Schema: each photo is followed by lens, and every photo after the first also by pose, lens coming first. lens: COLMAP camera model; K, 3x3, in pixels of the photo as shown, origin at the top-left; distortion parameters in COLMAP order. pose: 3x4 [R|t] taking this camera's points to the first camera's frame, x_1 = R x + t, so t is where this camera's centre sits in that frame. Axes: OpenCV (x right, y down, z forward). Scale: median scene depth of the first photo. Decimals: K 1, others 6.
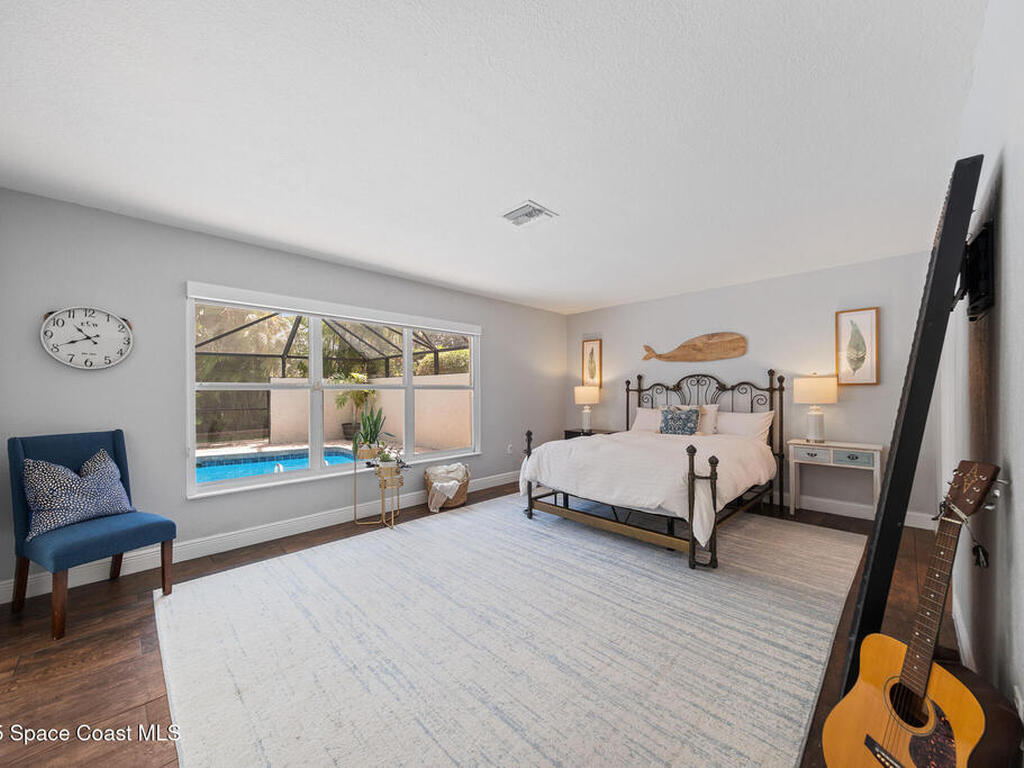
lens RADIAL K [[385.8, 0, 513.7], [0, 385.8, 386.1], [0, 0, 1]] dist [0.001216, -0.000260]
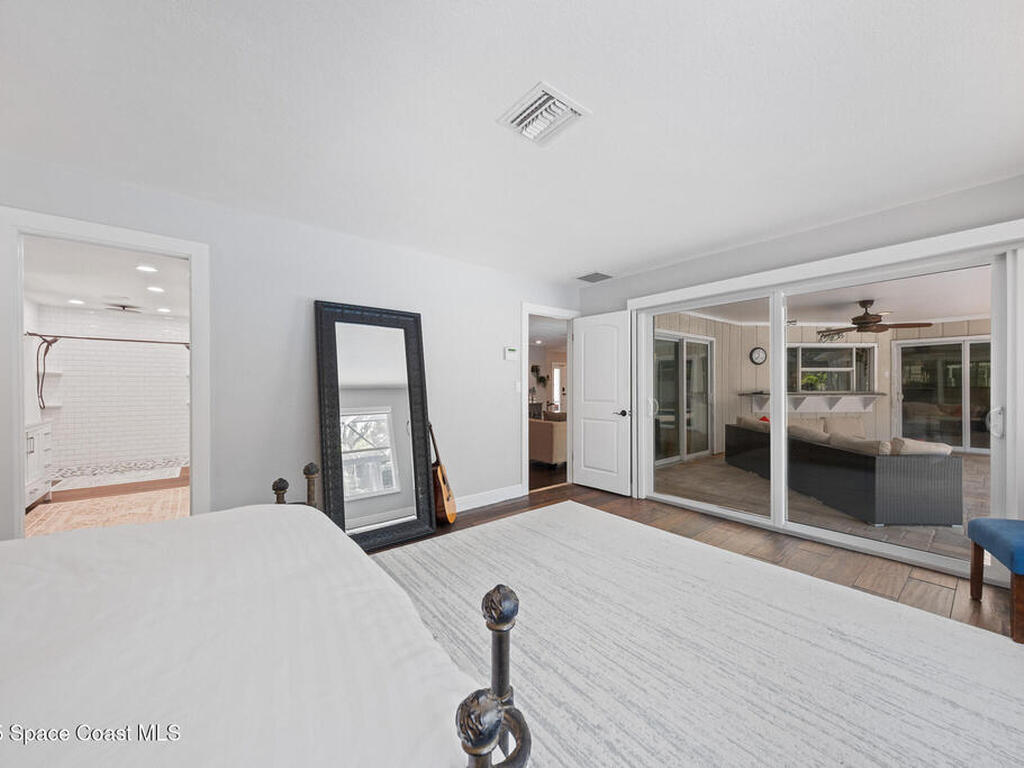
lens RADIAL K [[385.8, 0, 513.7], [0, 385.8, 386.1], [0, 0, 1]] dist [0.001216, -0.000260]
pose [[-0.993093, 0.010622, 0.116851, 0.013109], [0.007872, 0.999682, -0.023975, 0.042601], [-0.117068, -0.022890, -0.992860, 2.219083]]
